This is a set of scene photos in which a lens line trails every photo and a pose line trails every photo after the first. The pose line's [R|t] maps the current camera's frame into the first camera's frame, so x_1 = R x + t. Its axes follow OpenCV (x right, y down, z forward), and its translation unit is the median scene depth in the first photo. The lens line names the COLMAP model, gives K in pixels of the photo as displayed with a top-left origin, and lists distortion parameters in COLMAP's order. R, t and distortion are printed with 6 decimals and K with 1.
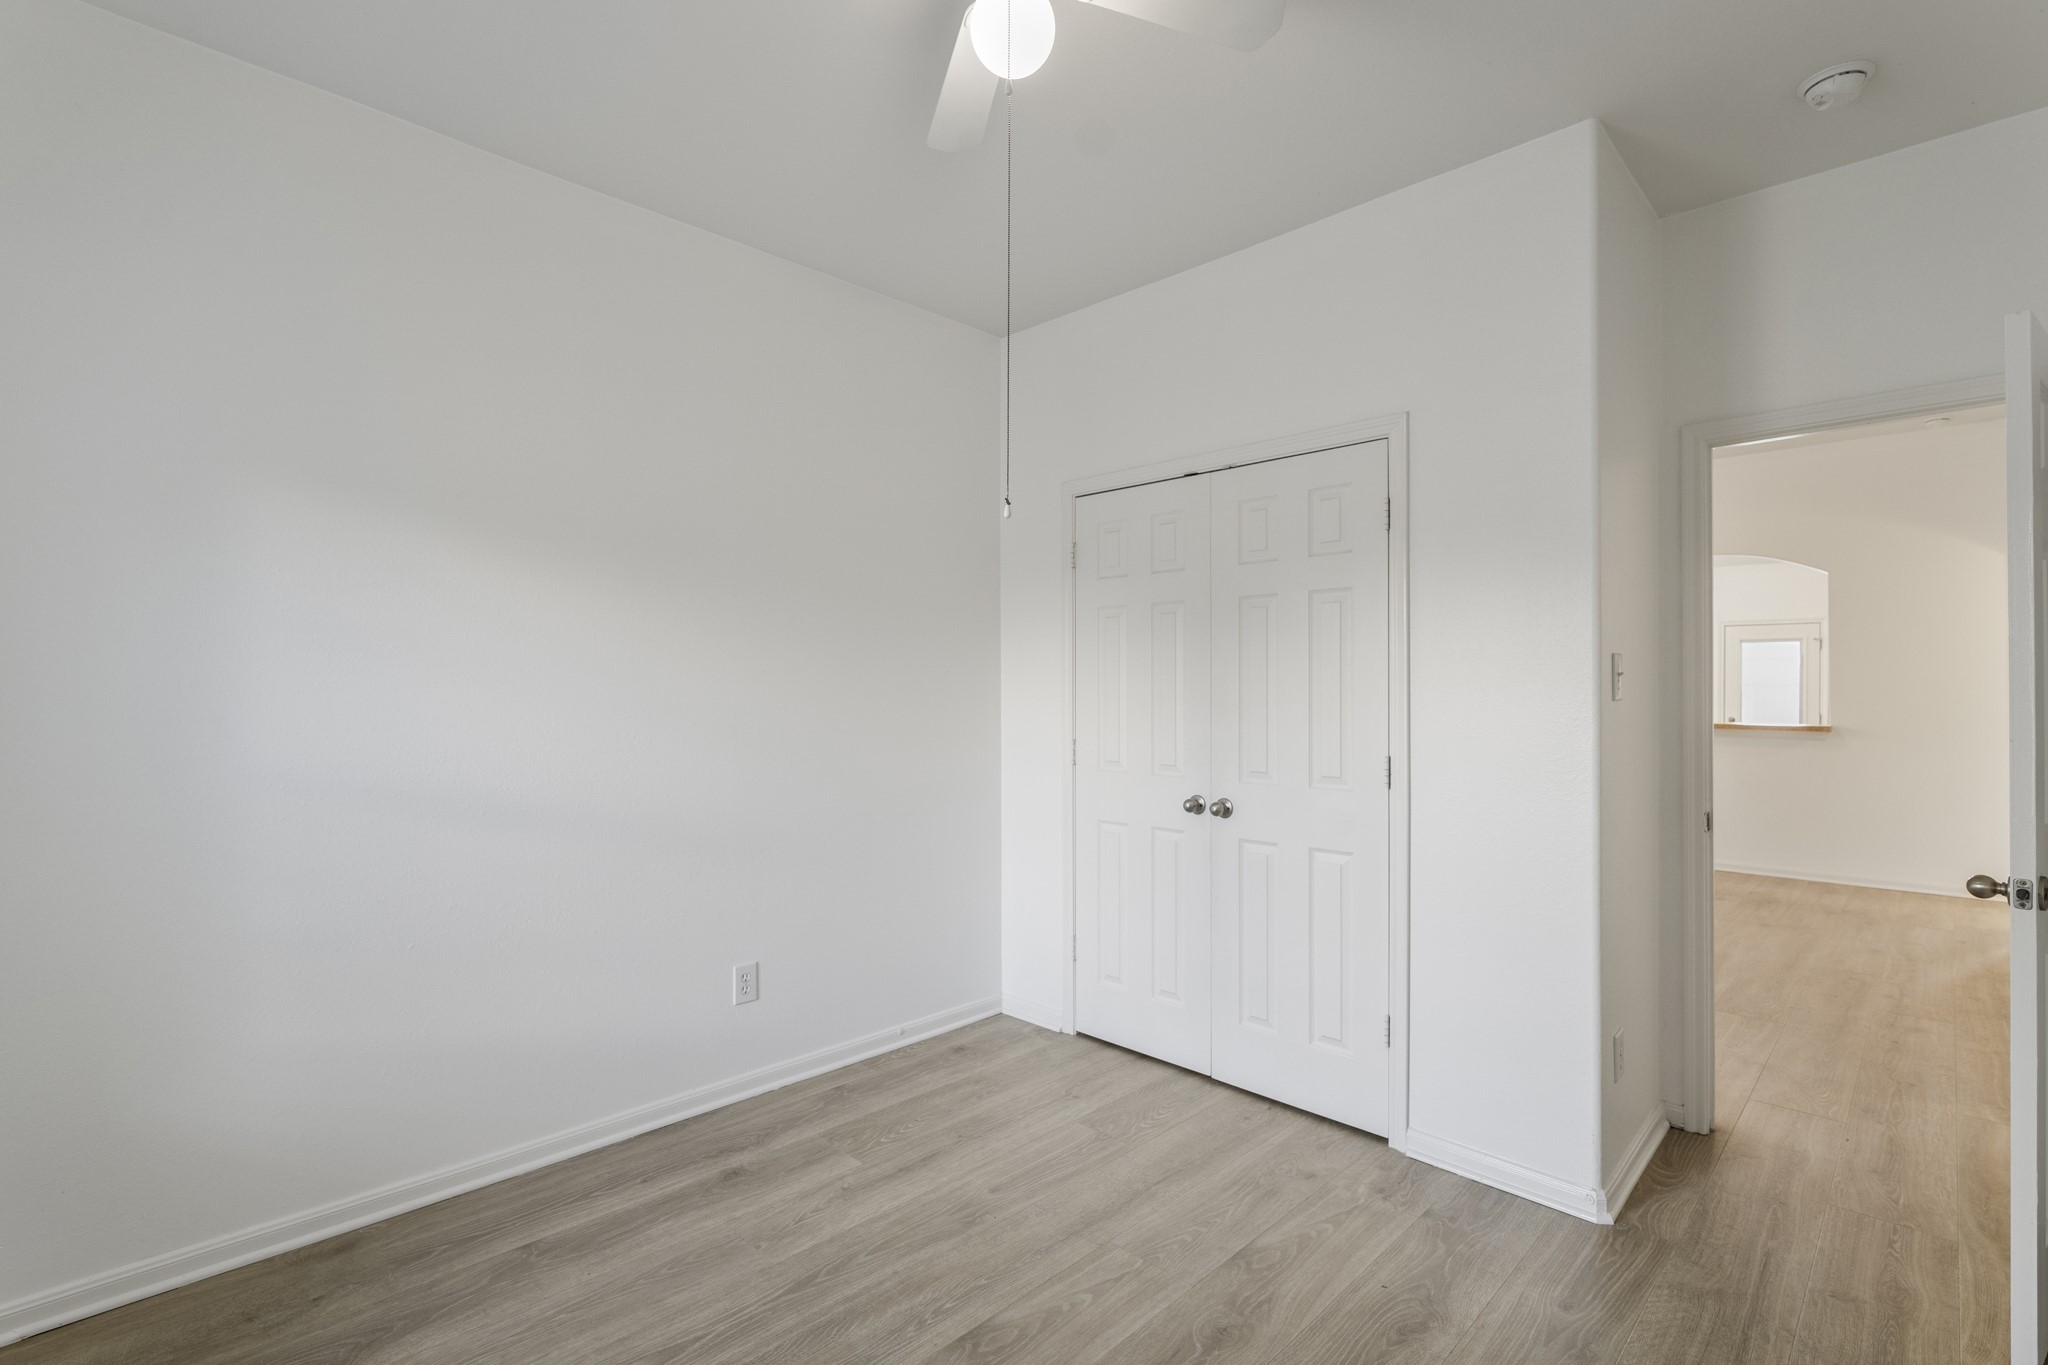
lens RADIAL K [[950.3, 0, 1028.0], [0, 950.3, 678.2], [0, 0, 1]] dist [-0.008421, 0.000912]
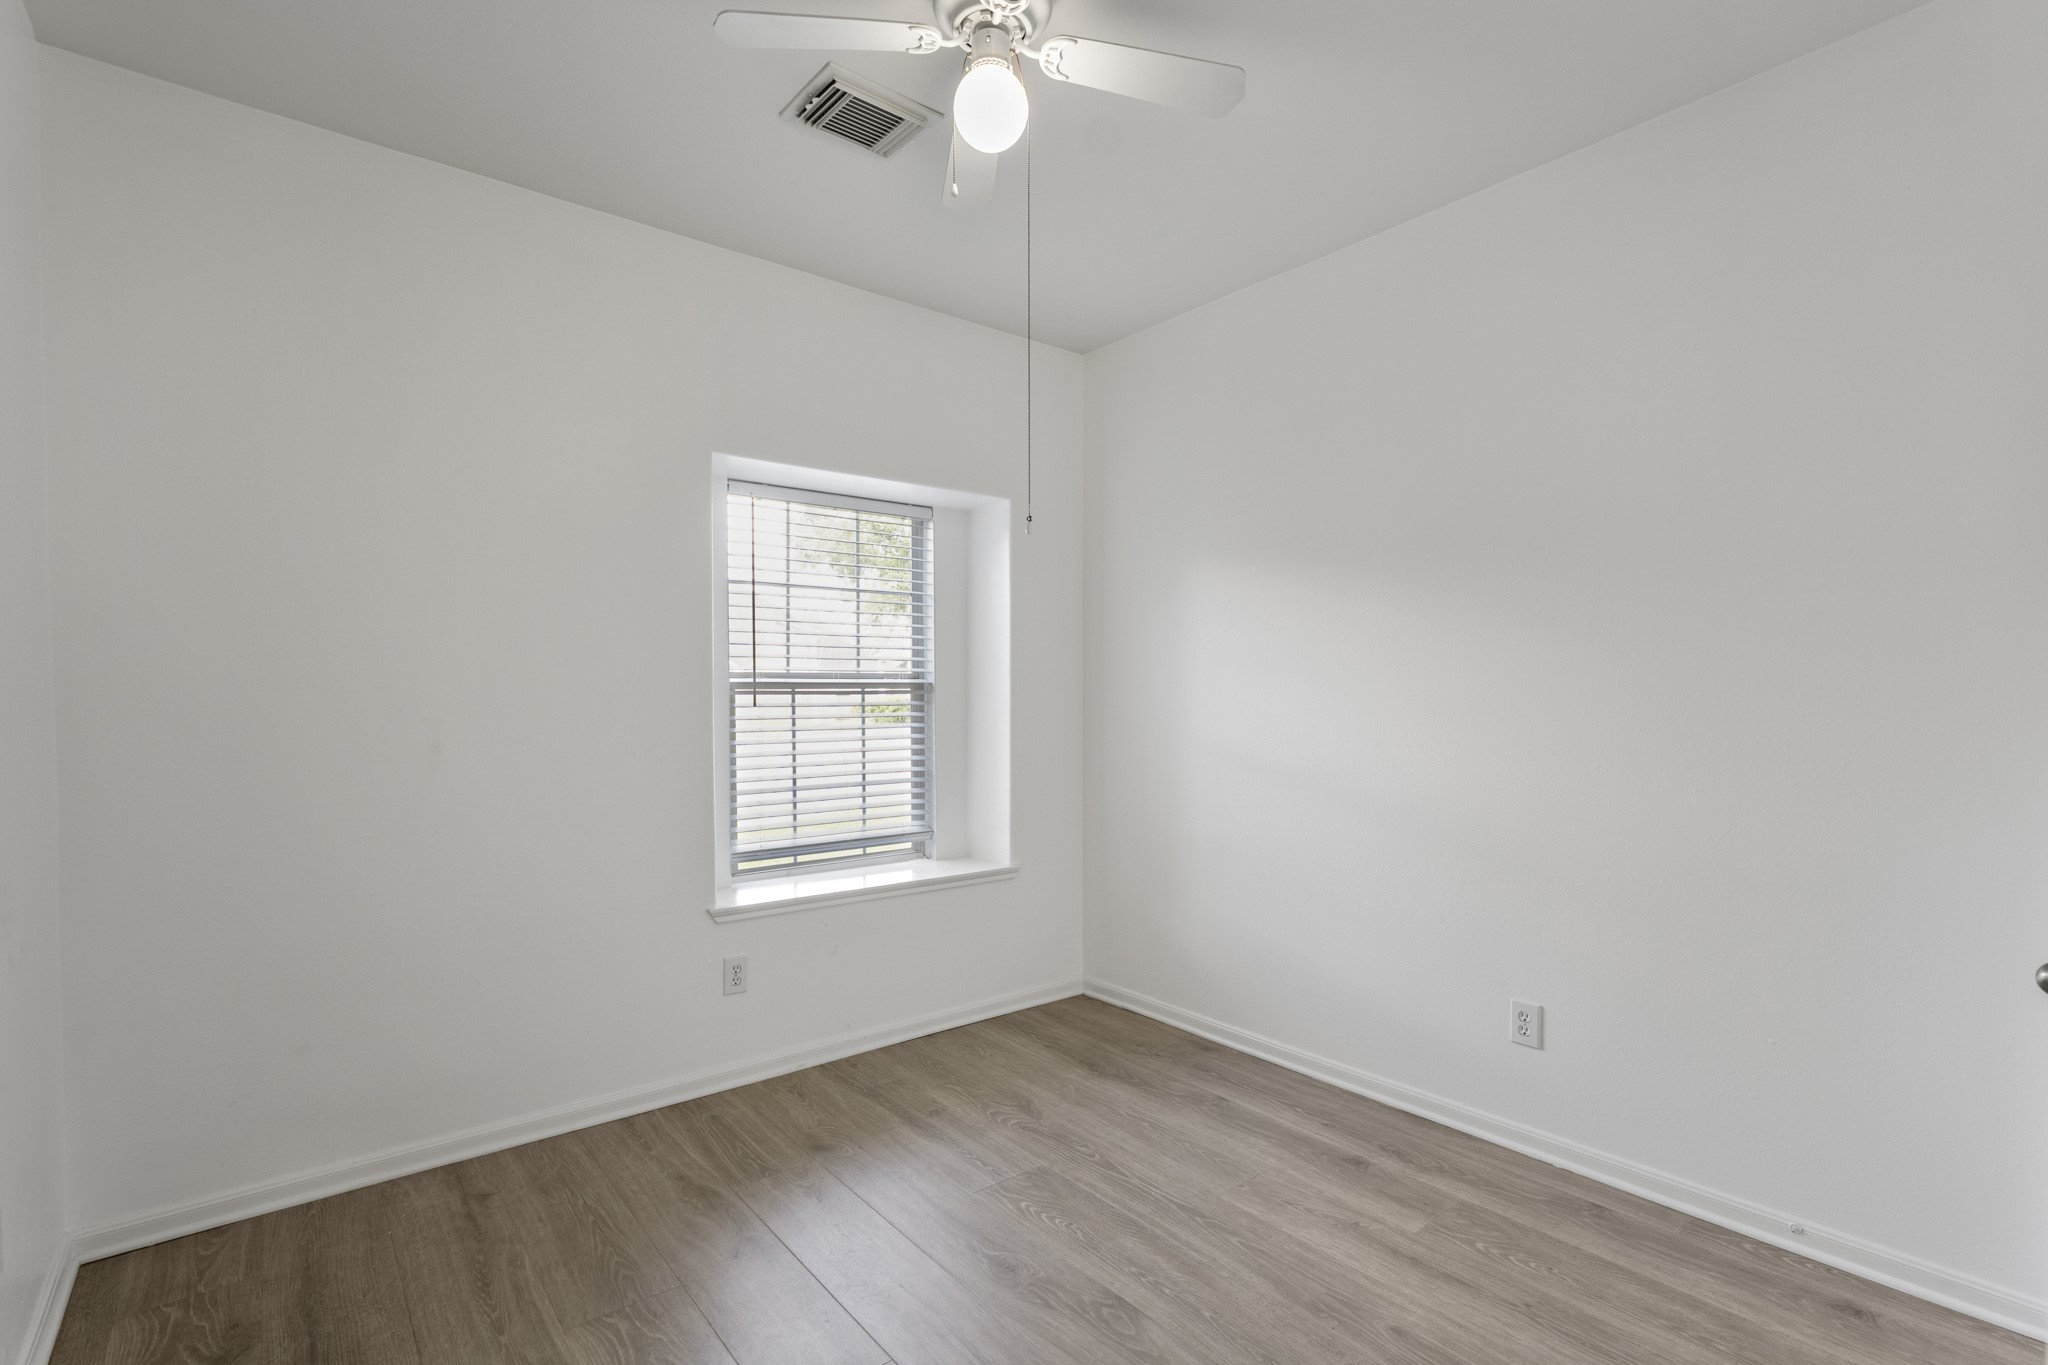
lens RADIAL K [[962.3, 0, 1032.3], [0, 962.3, 695.1], [0, 0, 1]] dist [-0.010506, 0.000354]
pose [[-0.116338, 0.002171, -0.993207, 0.768654], [0.010596, 0.999943, 0.000945, 0.014248], [0.993153, -0.010414, -0.116355, 0.789177]]
